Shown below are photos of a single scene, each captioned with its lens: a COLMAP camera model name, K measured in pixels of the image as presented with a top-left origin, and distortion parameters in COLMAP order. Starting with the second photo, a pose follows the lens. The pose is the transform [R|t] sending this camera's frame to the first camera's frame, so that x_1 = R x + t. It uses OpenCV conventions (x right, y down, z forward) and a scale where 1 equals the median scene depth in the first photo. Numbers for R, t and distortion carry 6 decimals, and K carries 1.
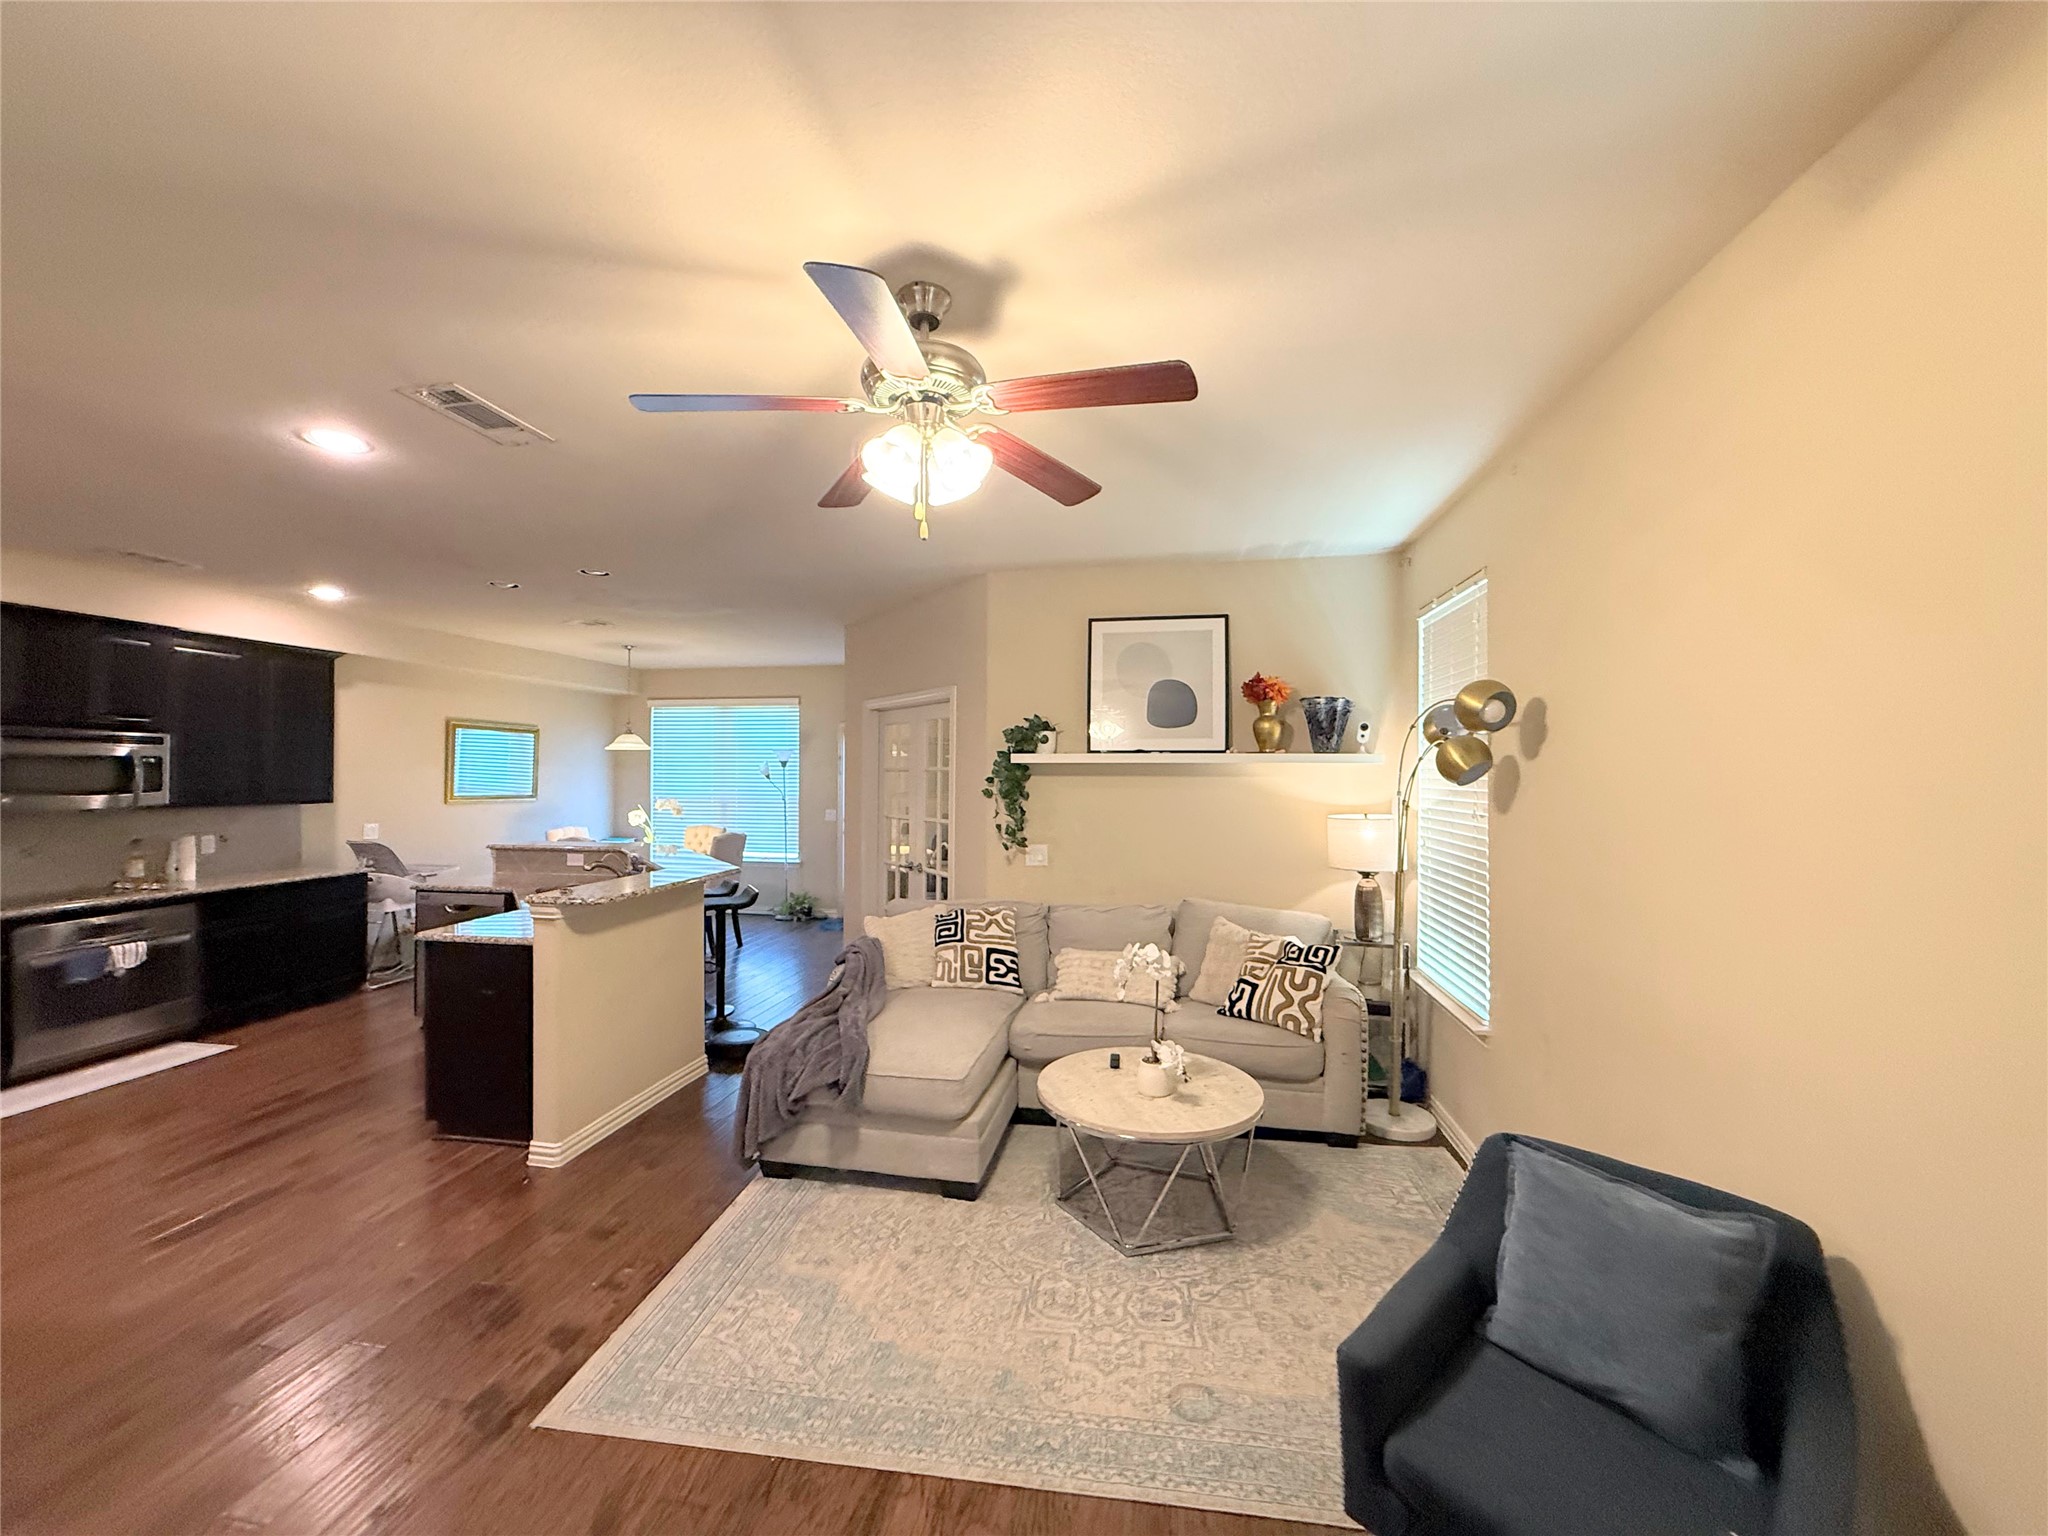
lens RADIAL K [[813.7, 0, 1015.2], [0, 813.7, 769.9], [0, 0, 1]] dist [0.000668, 0.000148]
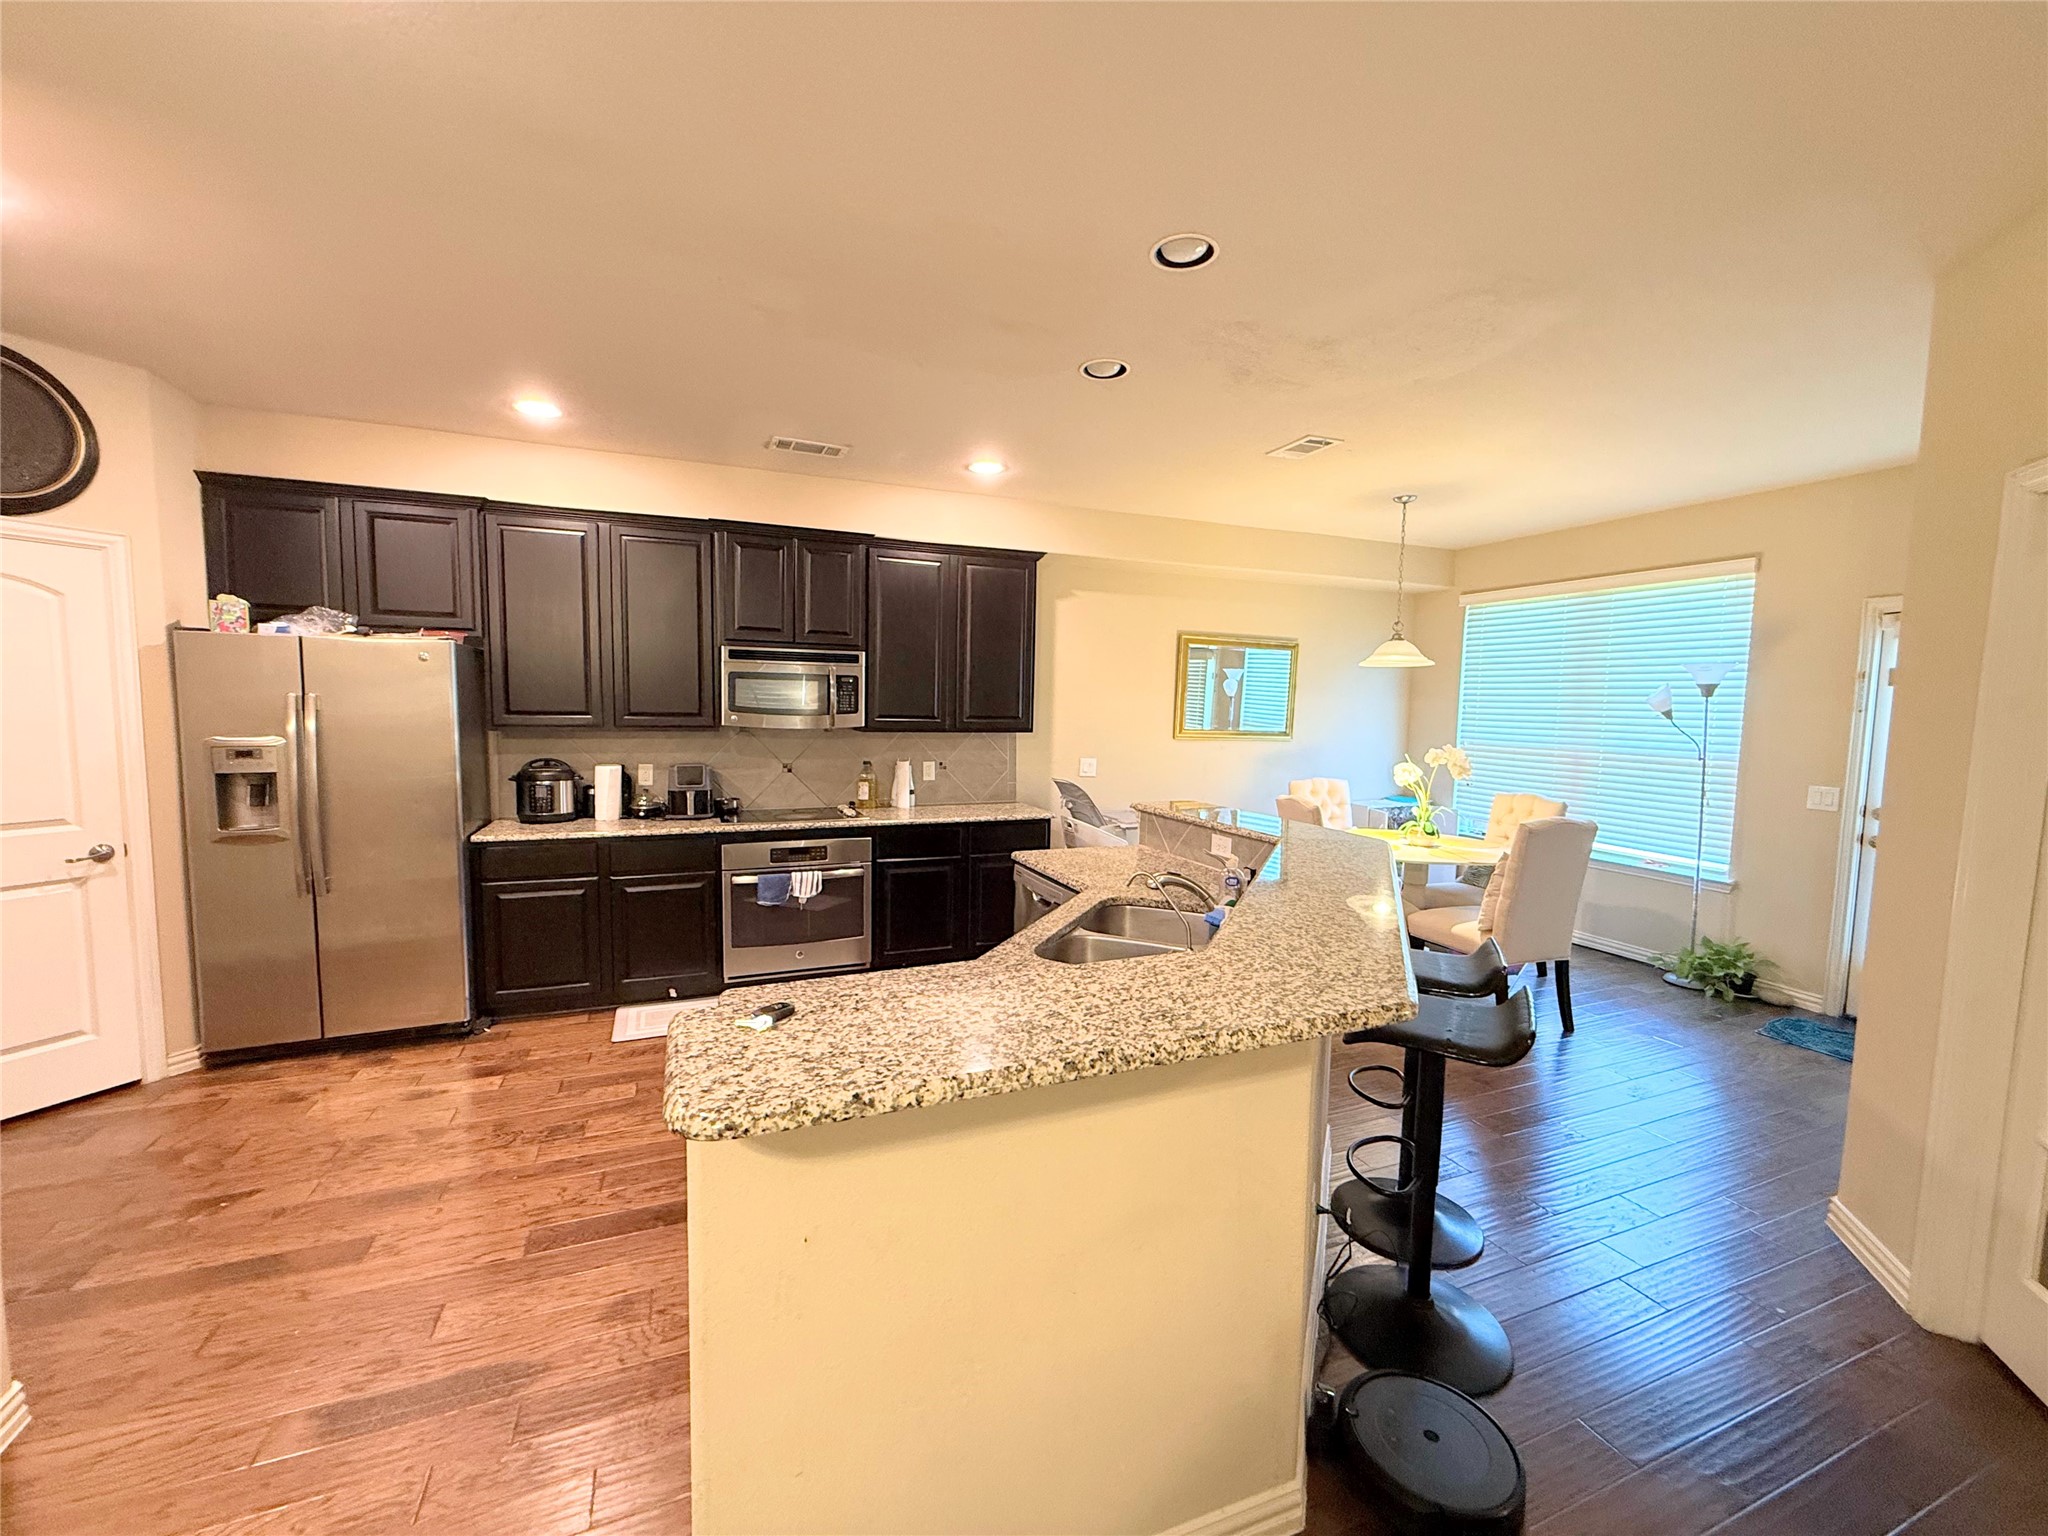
lens RADIAL K [[813.7, 0, 1016.8], [0, 813.7, 770.2], [0, 0, 1]] dist [0.000668, 0.000148]
pose [[0.540325, 0.076928, -0.837932, -0.181505], [-0.013363, 0.996471, 0.082866, 0.013671], [0.841350, -0.033577, 0.539446, 0.751547]]
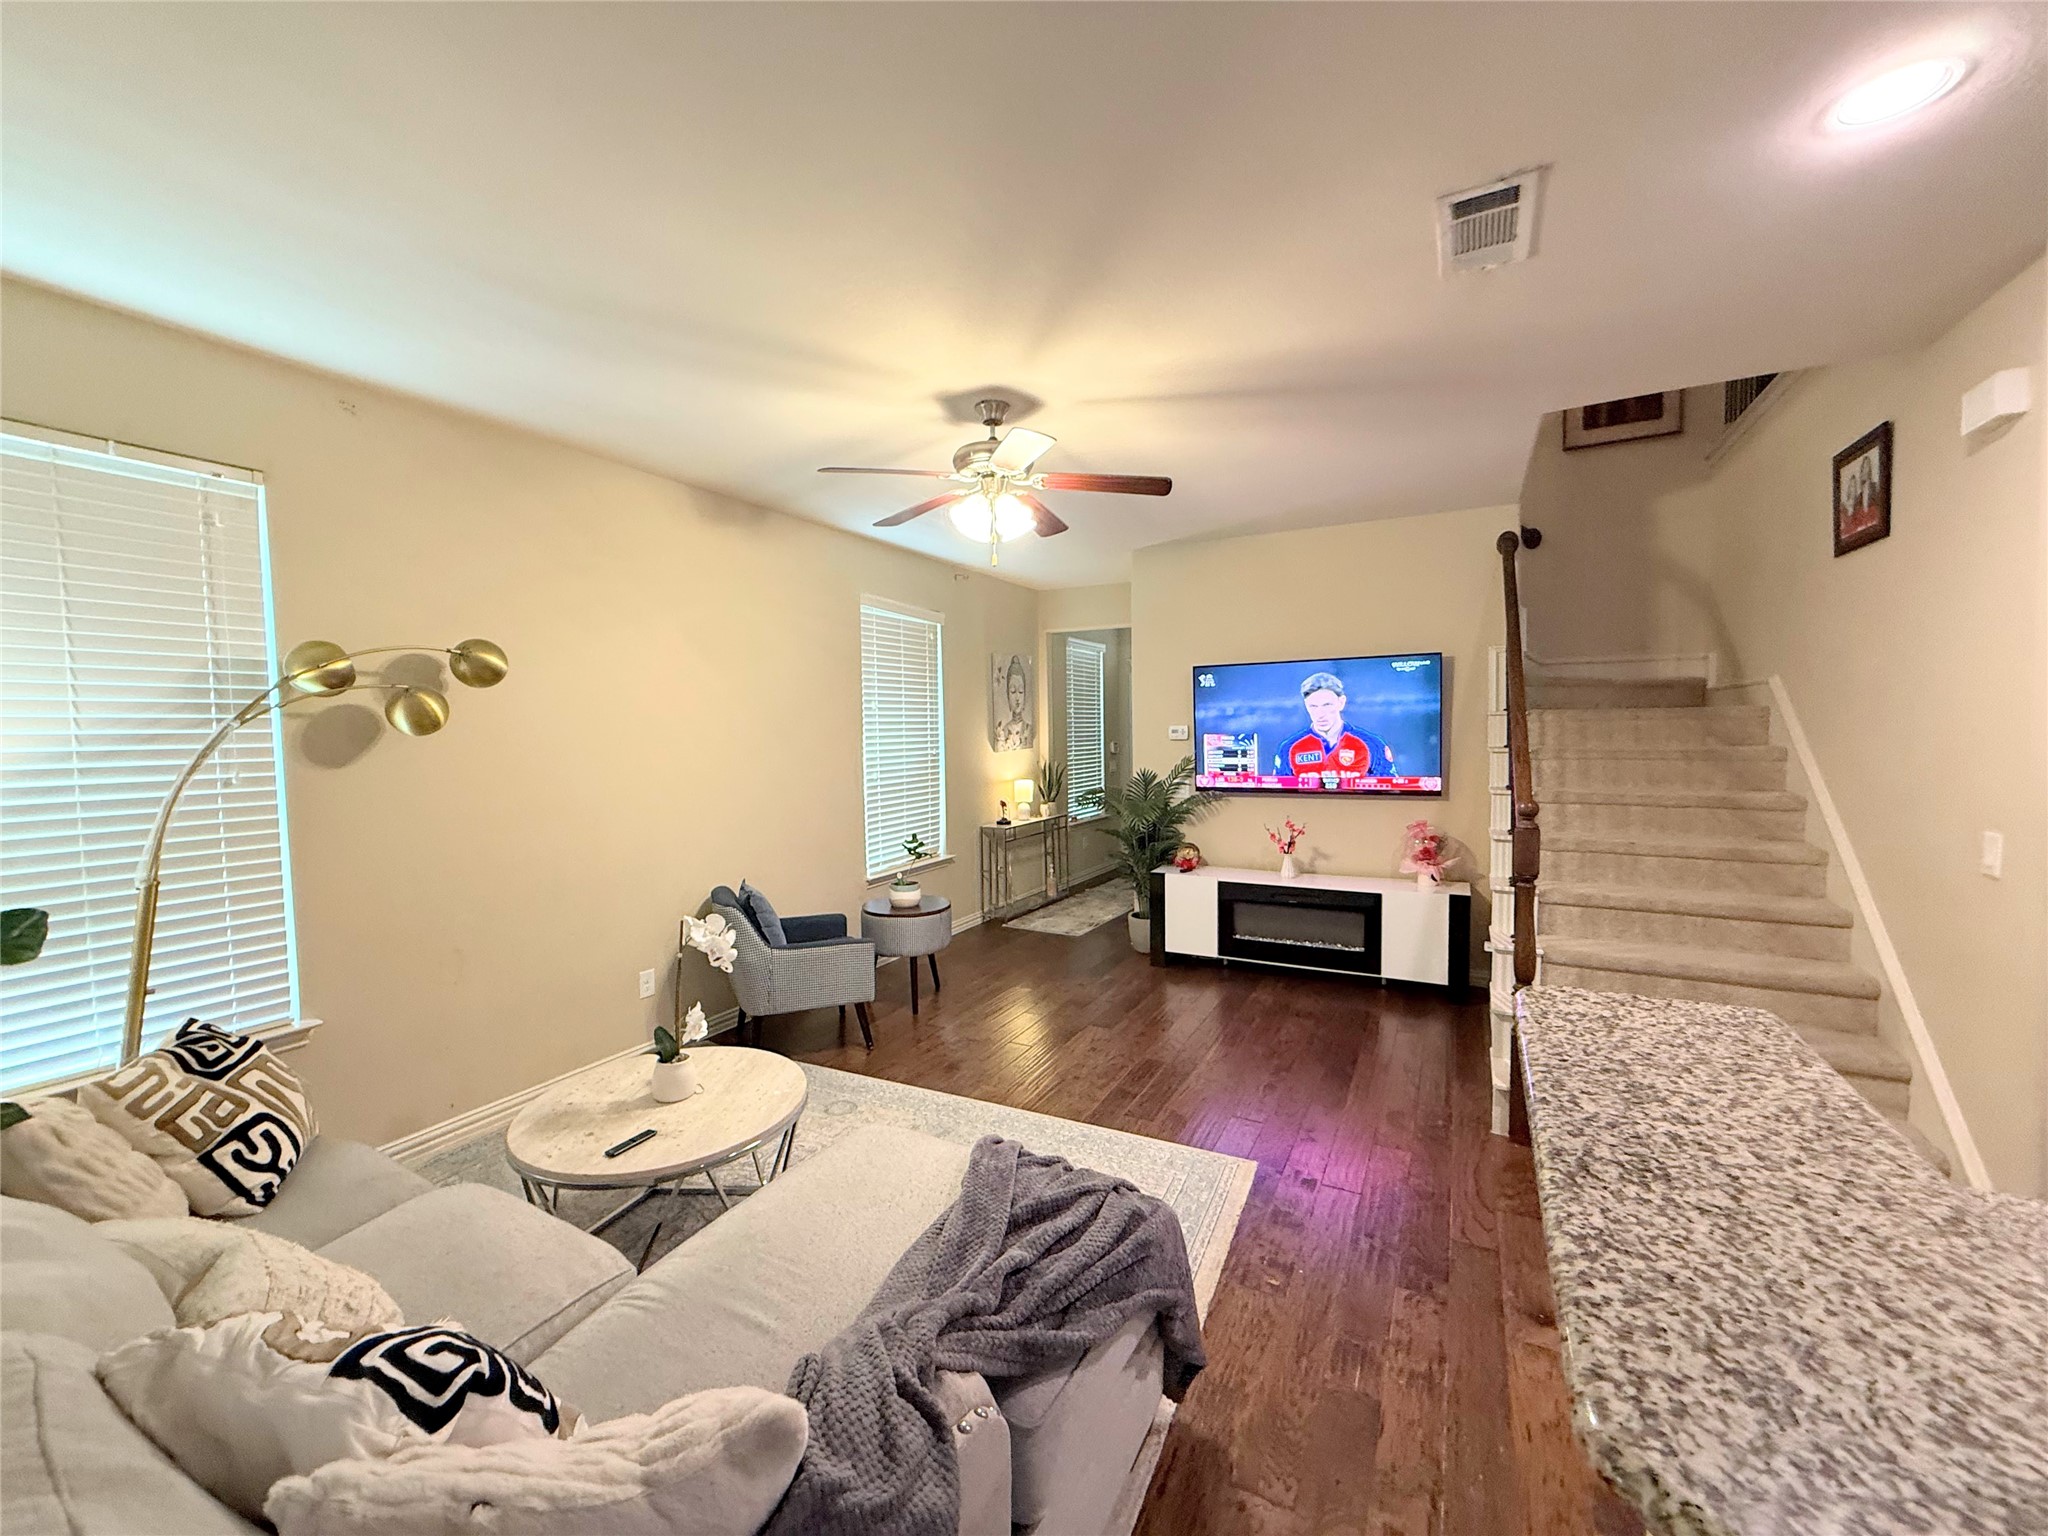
lens RADIAL K [[813.7, 0, 1017.1], [0, 813.7, 767.0], [0, 0, 1]] dist [0.000668, 0.000148]
pose [[-0.950779, -0.004180, 0.309841, -0.303849], [0.010706, 0.998869, 0.046326, 0.013094], [-0.309684, 0.047362, -0.949659, 1.187613]]
